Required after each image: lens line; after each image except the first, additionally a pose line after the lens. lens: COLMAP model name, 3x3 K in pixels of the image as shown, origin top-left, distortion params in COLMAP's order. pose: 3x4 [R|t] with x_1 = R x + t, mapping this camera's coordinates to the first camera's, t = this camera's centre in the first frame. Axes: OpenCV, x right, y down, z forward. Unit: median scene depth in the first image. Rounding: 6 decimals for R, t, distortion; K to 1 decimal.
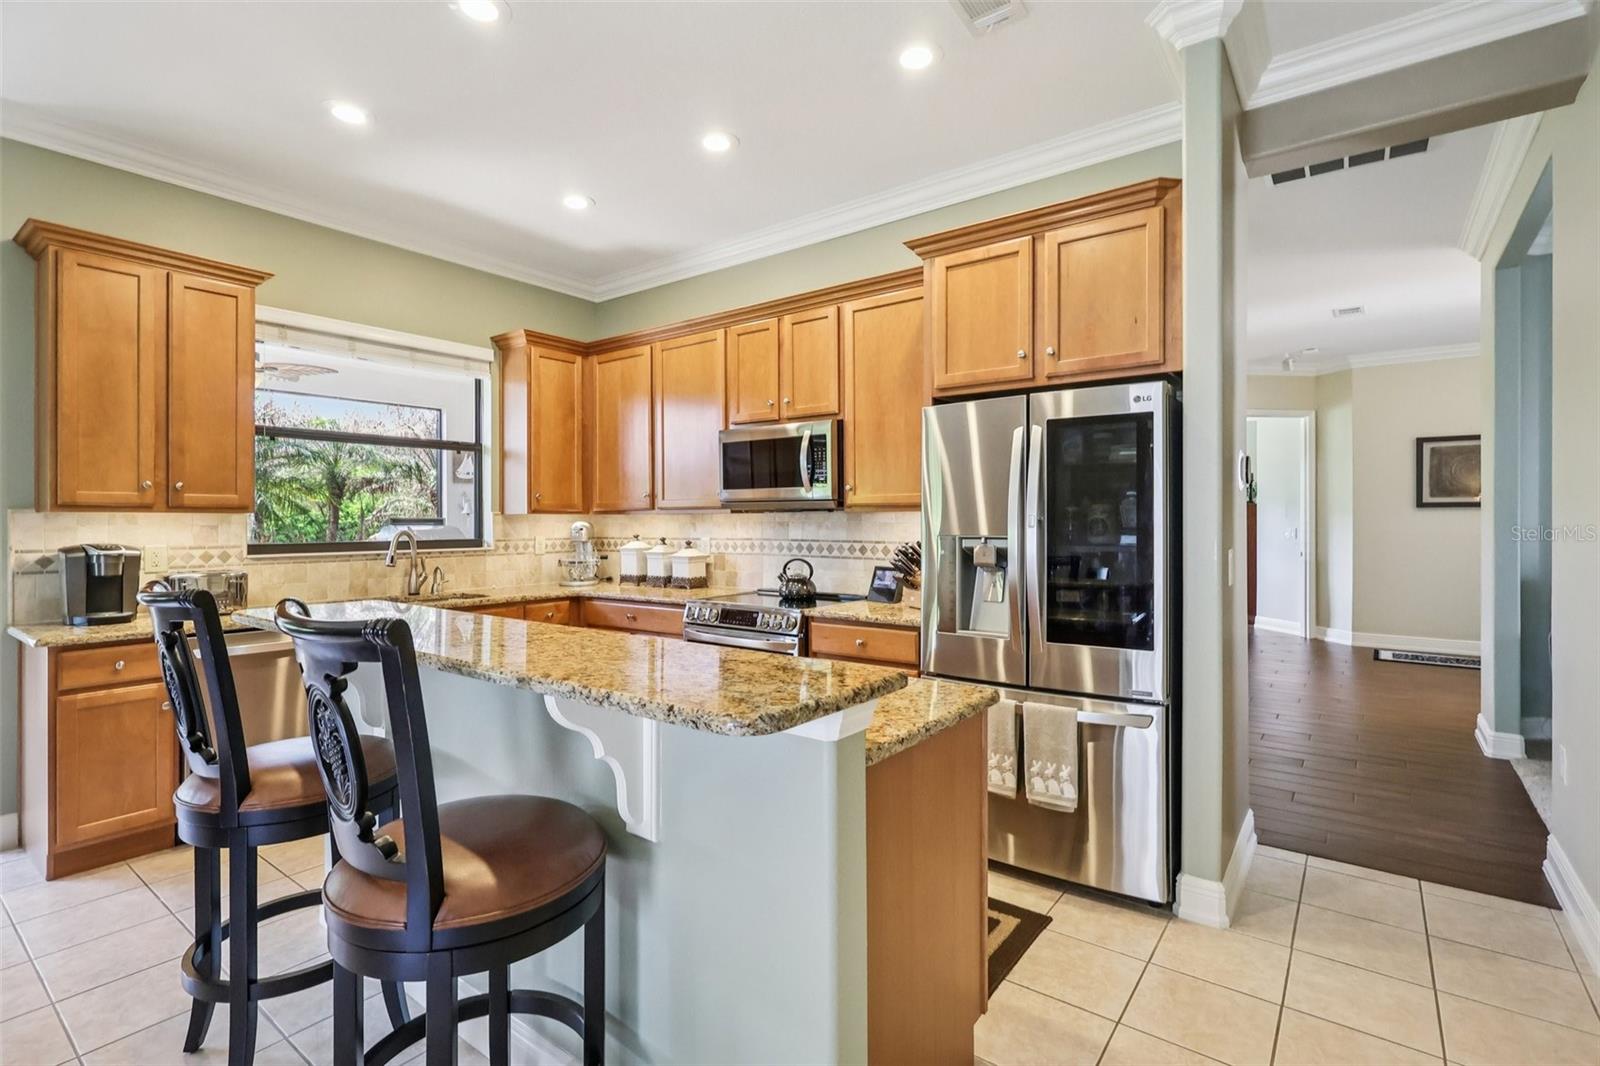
lens RADIAL K [[750.8, 0, 798.6], [0, 750.8, 520.8], [0, 0, 1]] dist [-0.000243, 0.000082]
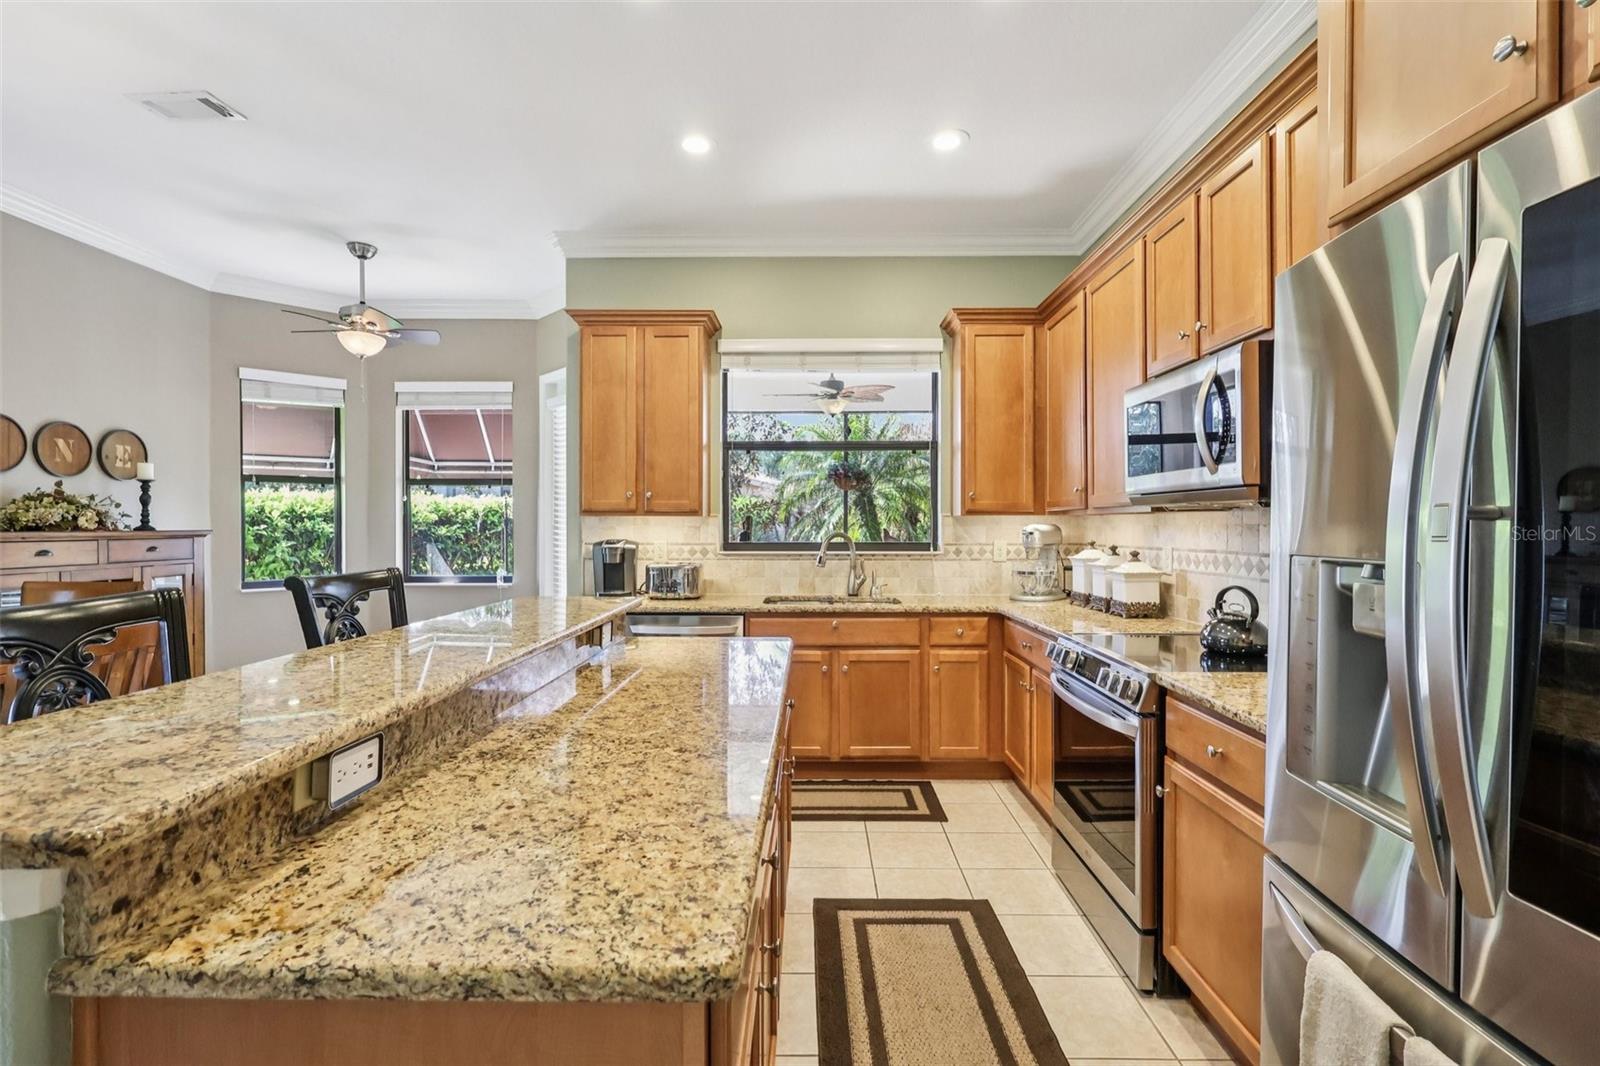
lens RADIAL K [[742.9, 0, 805.3], [0, 742.9, 530.2], [0, 0, 1]] dist [-0.001612, 0.000928]
pose [[0.595893, 0.008640, -0.803017, 0.265386], [-0.001679, 0.999953, 0.009513, 0.000551], [0.803062, -0.004320, 0.595880, 0.365278]]
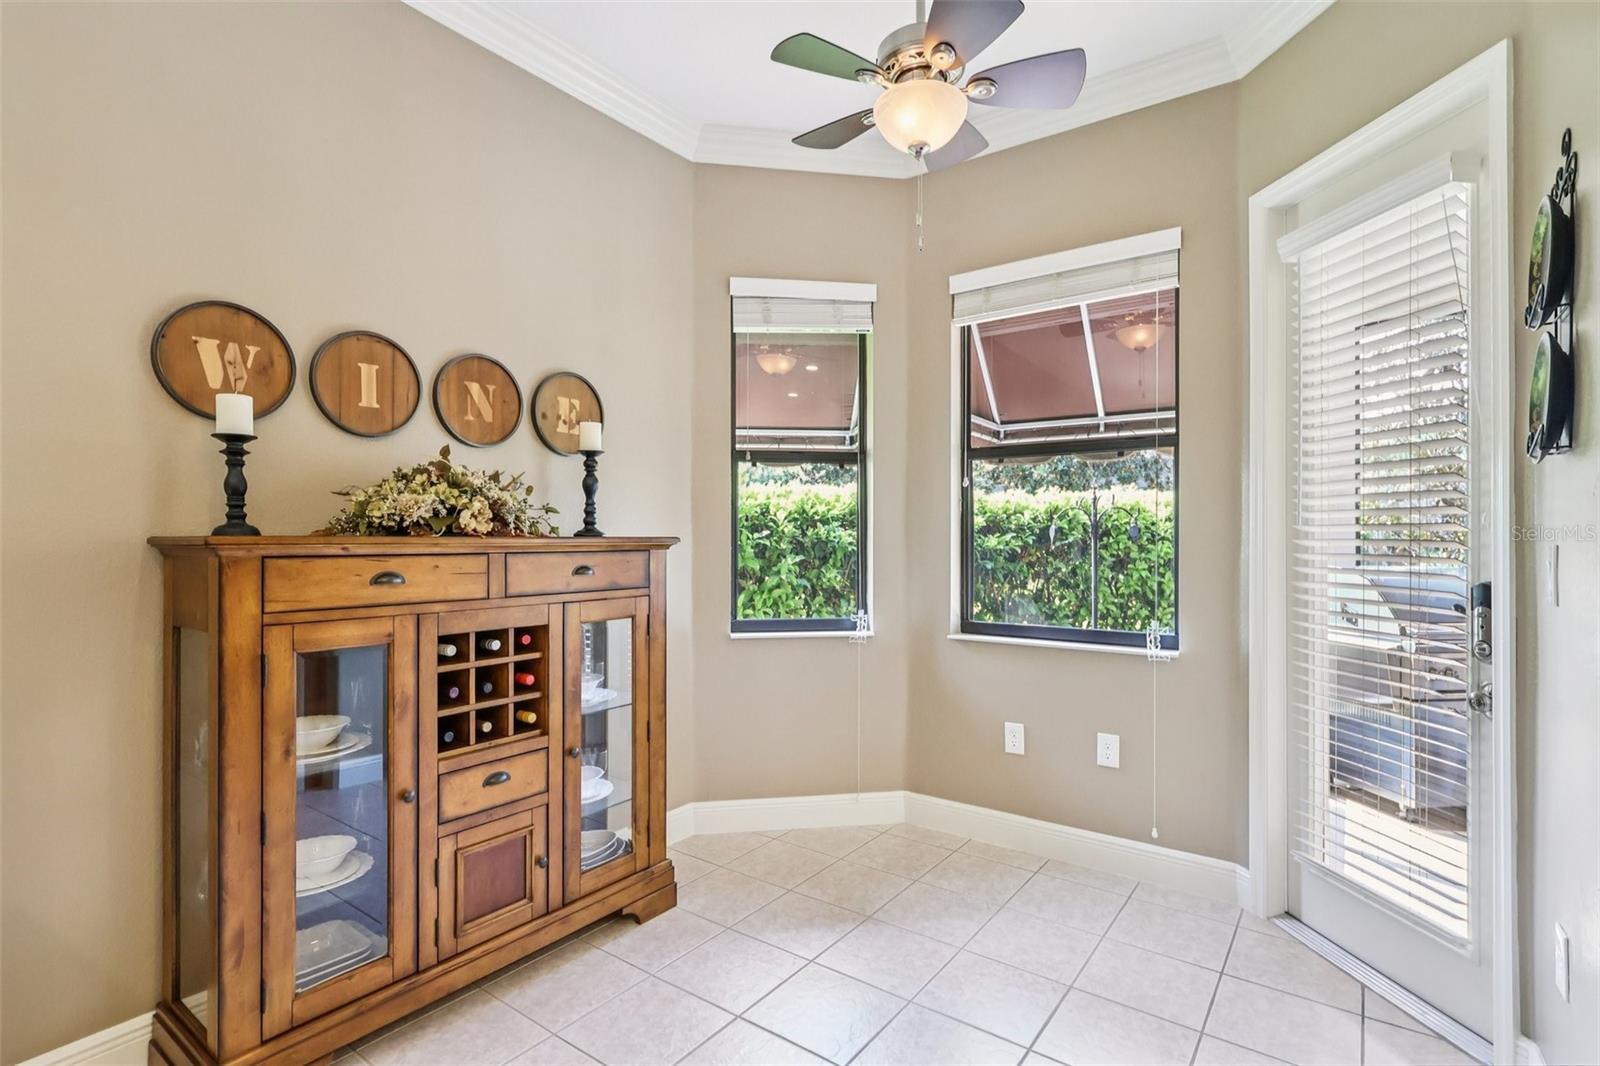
lens RADIAL K [[766.5, 0, 802.3], [0, 766.5, 531.1], [0, 0, 1]] dist [-0.003080, 0.000460]
pose [[0.019685, -0.005805, -0.999789, -0.508704], [-0.000786, 0.999983, -0.005821, 0.011332], [0.999806, 0.000900, 0.019680, 0.406665]]
